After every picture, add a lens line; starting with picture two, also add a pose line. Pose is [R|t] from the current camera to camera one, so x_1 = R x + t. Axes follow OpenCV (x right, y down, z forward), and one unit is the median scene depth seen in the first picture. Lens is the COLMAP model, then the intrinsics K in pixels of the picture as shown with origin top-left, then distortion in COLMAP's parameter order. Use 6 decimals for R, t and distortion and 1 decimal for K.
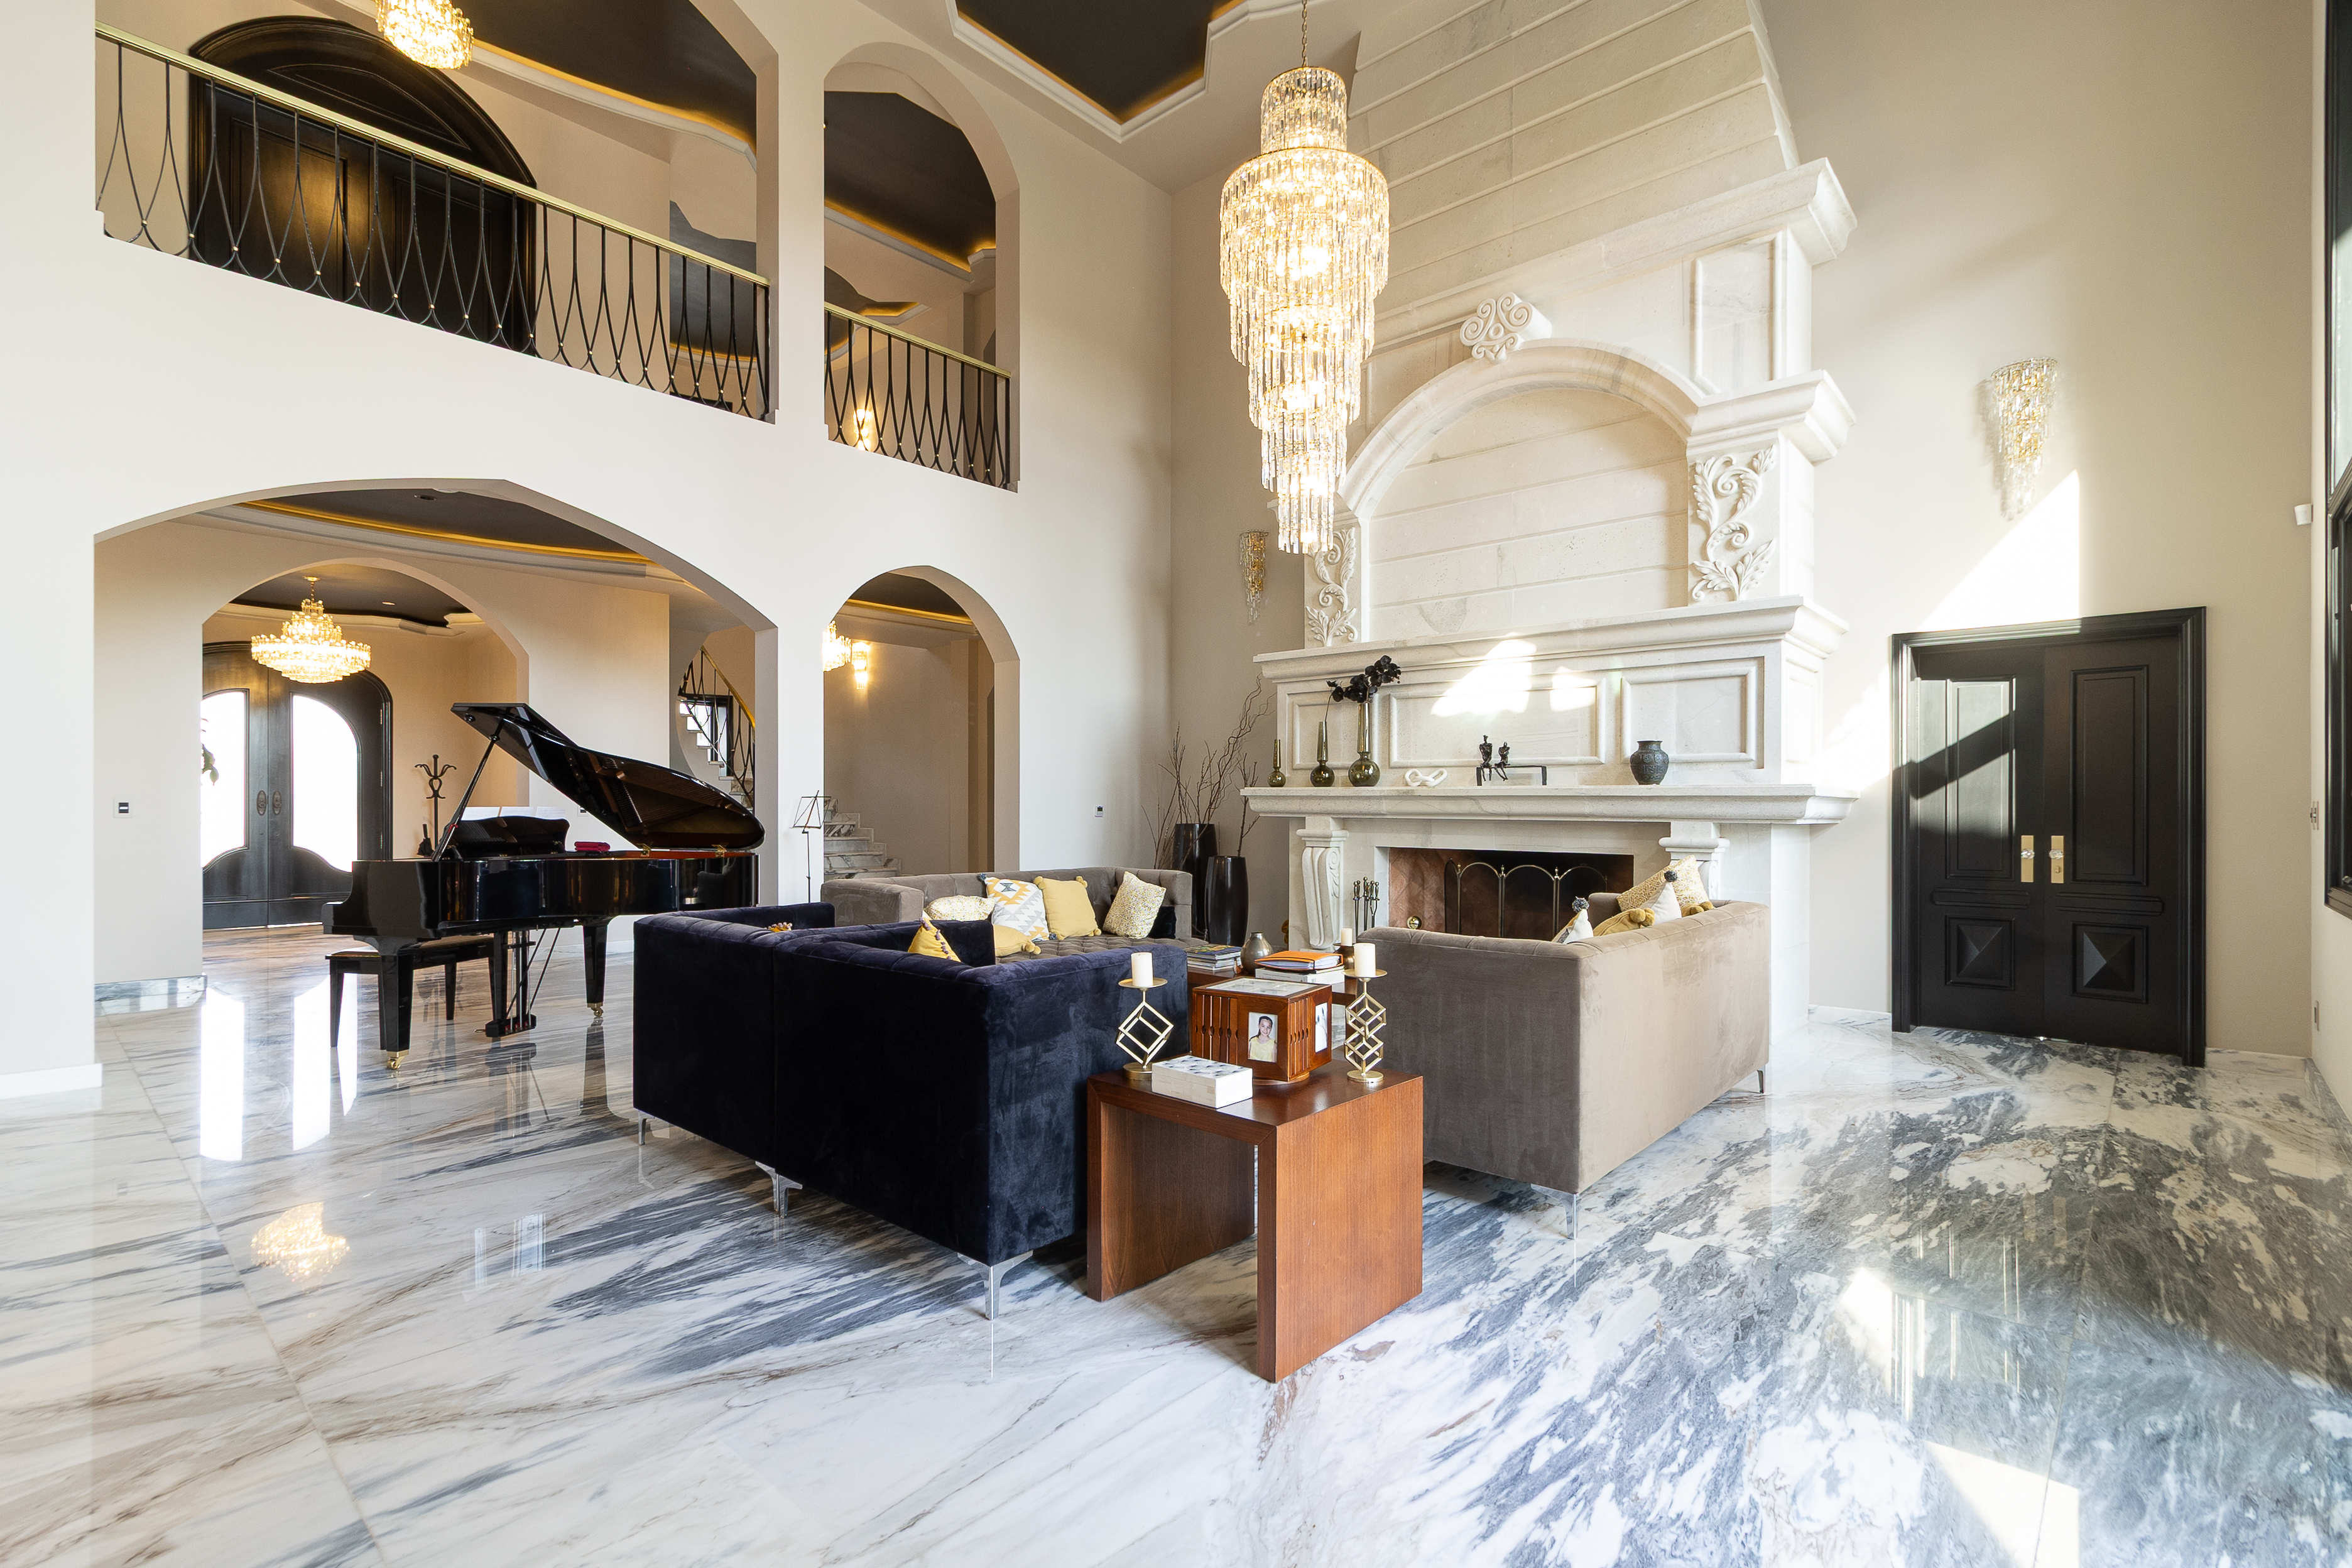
lens RADIAL K [[1082.6, 0, 1189.2], [0, 1082.6, 806.3], [0, 0, 1]] dist [0.002046, 0.000478]
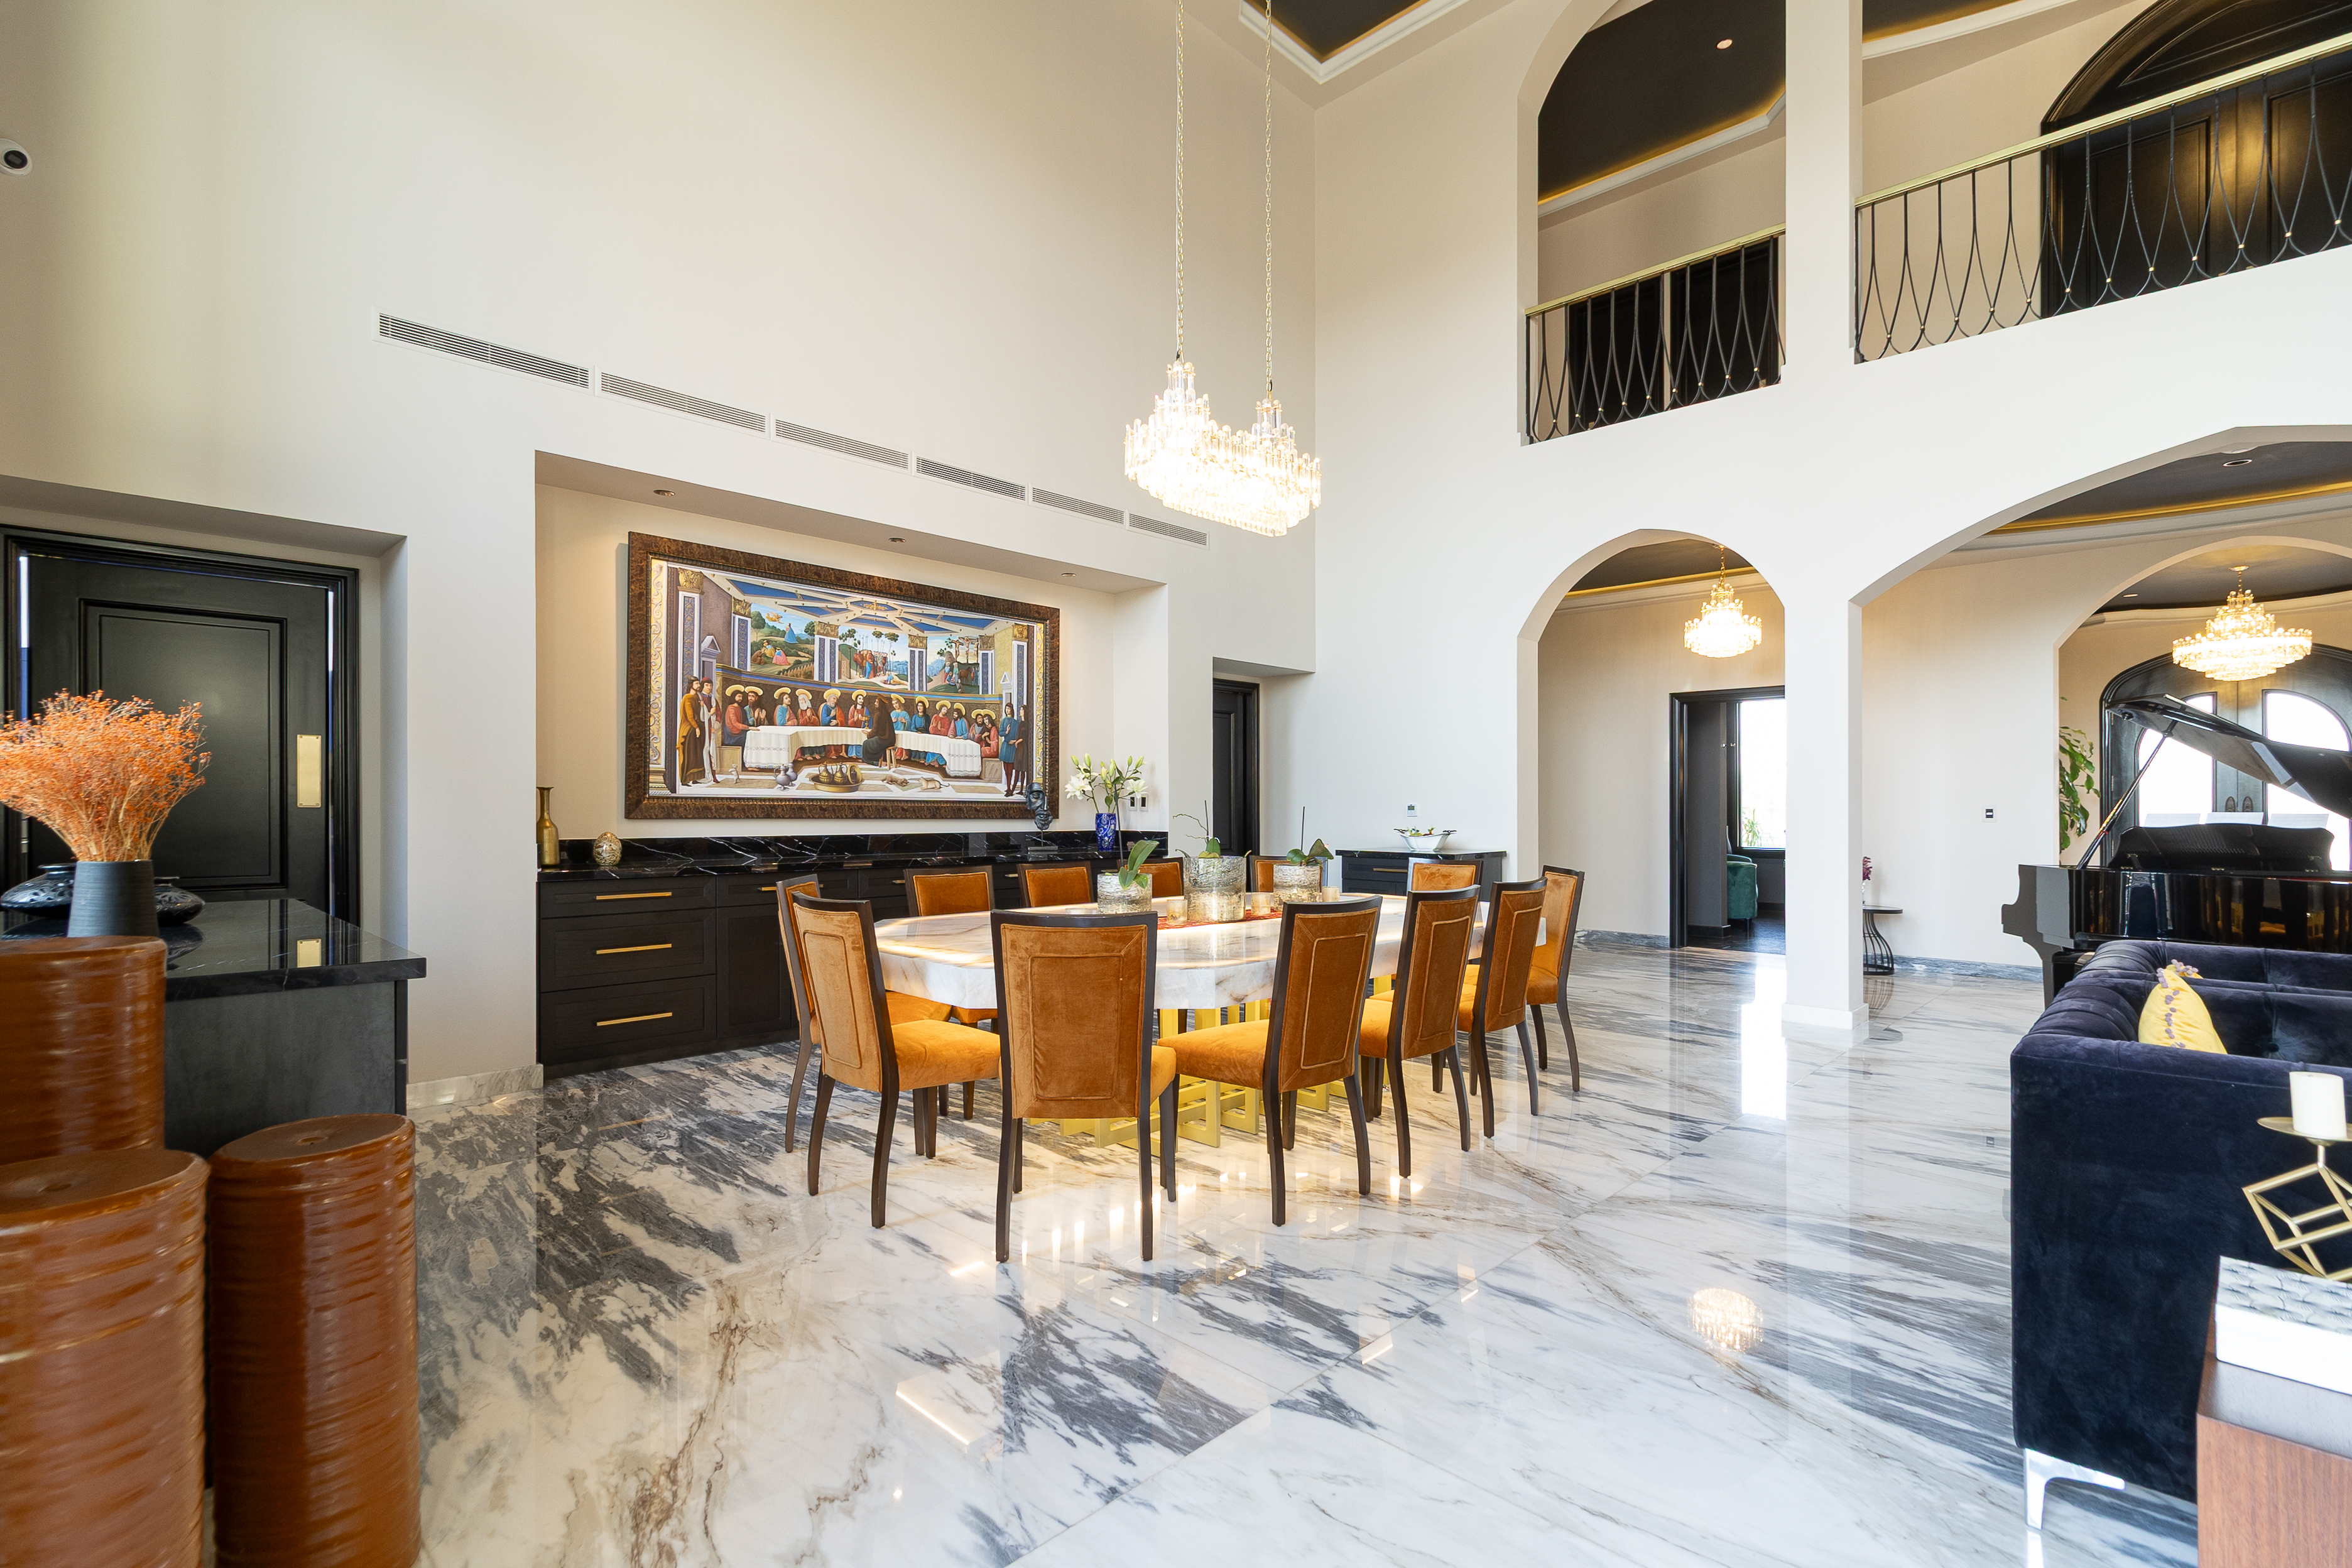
lens RADIAL K [[1082.6, 0, 1188.2], [0, 1082.6, 791.9], [0, 0, 1]] dist [0.002046, 0.000478]
pose [[-0.035455, -0.017347, -0.999221, 0.482607], [-0.001088, 0.999849, -0.017320, -0.000941], [0.999371, 0.000473, -0.035469, 0.395611]]
